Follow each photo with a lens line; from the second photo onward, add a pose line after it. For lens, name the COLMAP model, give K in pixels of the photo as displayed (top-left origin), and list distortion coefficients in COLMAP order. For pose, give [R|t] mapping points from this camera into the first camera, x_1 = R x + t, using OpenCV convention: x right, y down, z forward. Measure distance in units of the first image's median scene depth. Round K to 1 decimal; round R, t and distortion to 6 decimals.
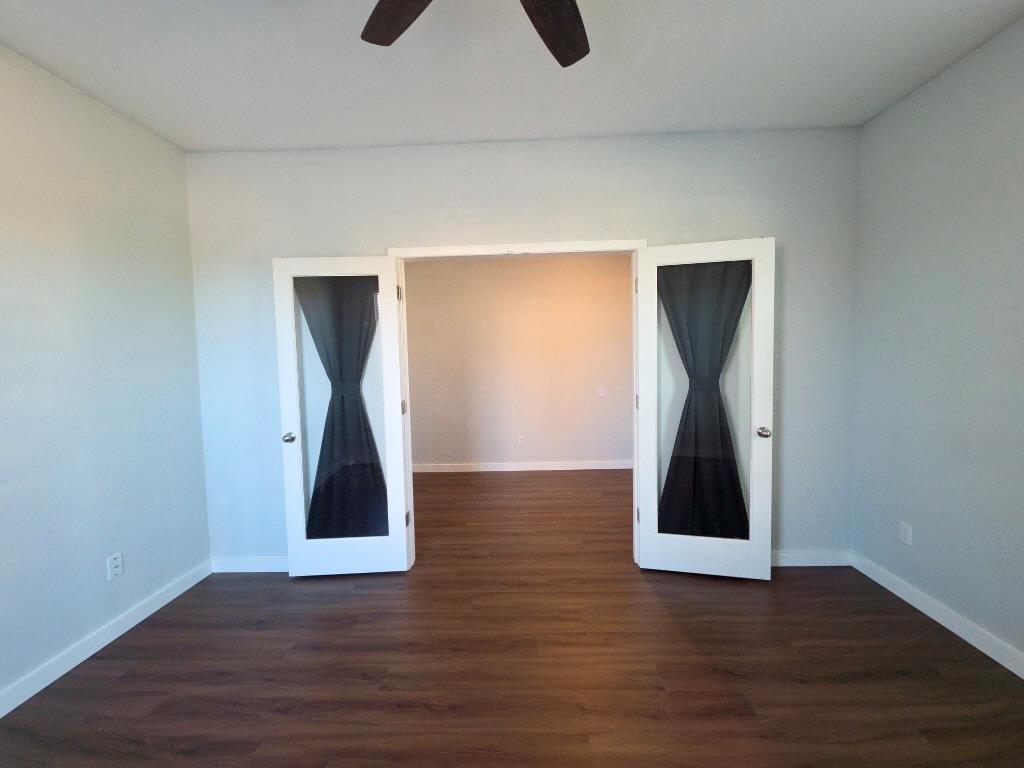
lens RADIAL K [[406.2, 0, 517.3], [0, 406.2, 377.4], [0, 0, 1]] dist [0.016965, -0.008391]
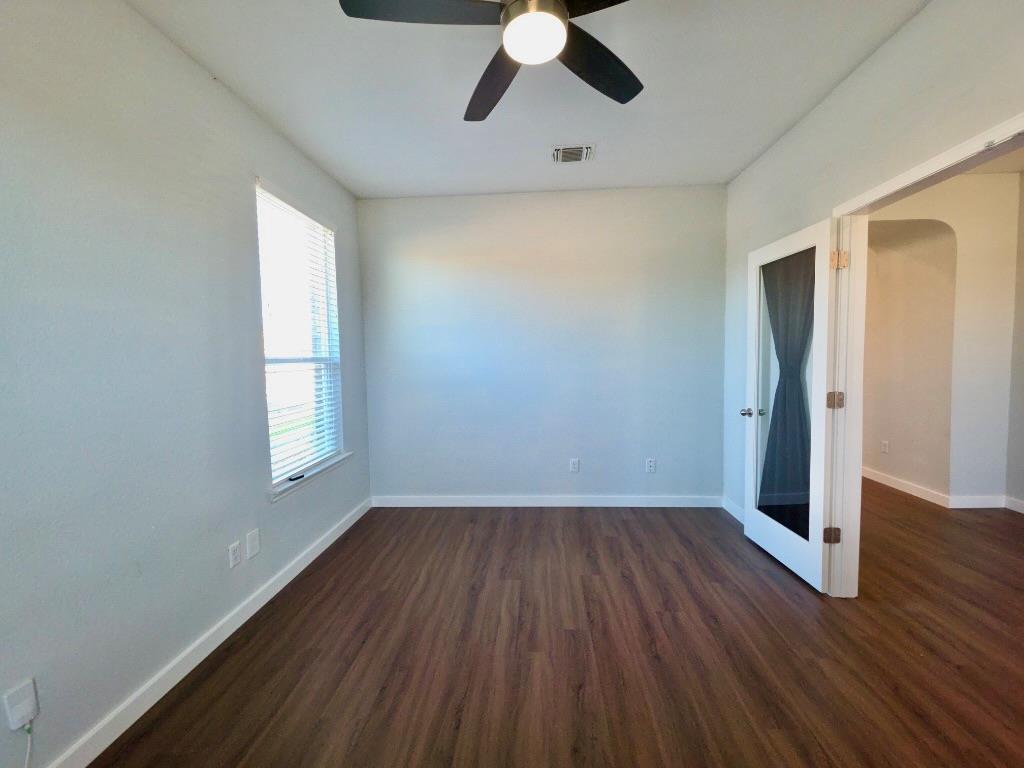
lens RADIAL K [[406.2, 0, 517.3], [0, 406.2, 377.4], [0, 0, 1]] dist [0.016965, -0.008391]
pose [[-0.009977, 0.081955, -0.996586, 0.565874], [-0.030190, 0.996157, 0.082222, -0.020233], [0.999494, 0.030907, -0.007465, 0.382228]]
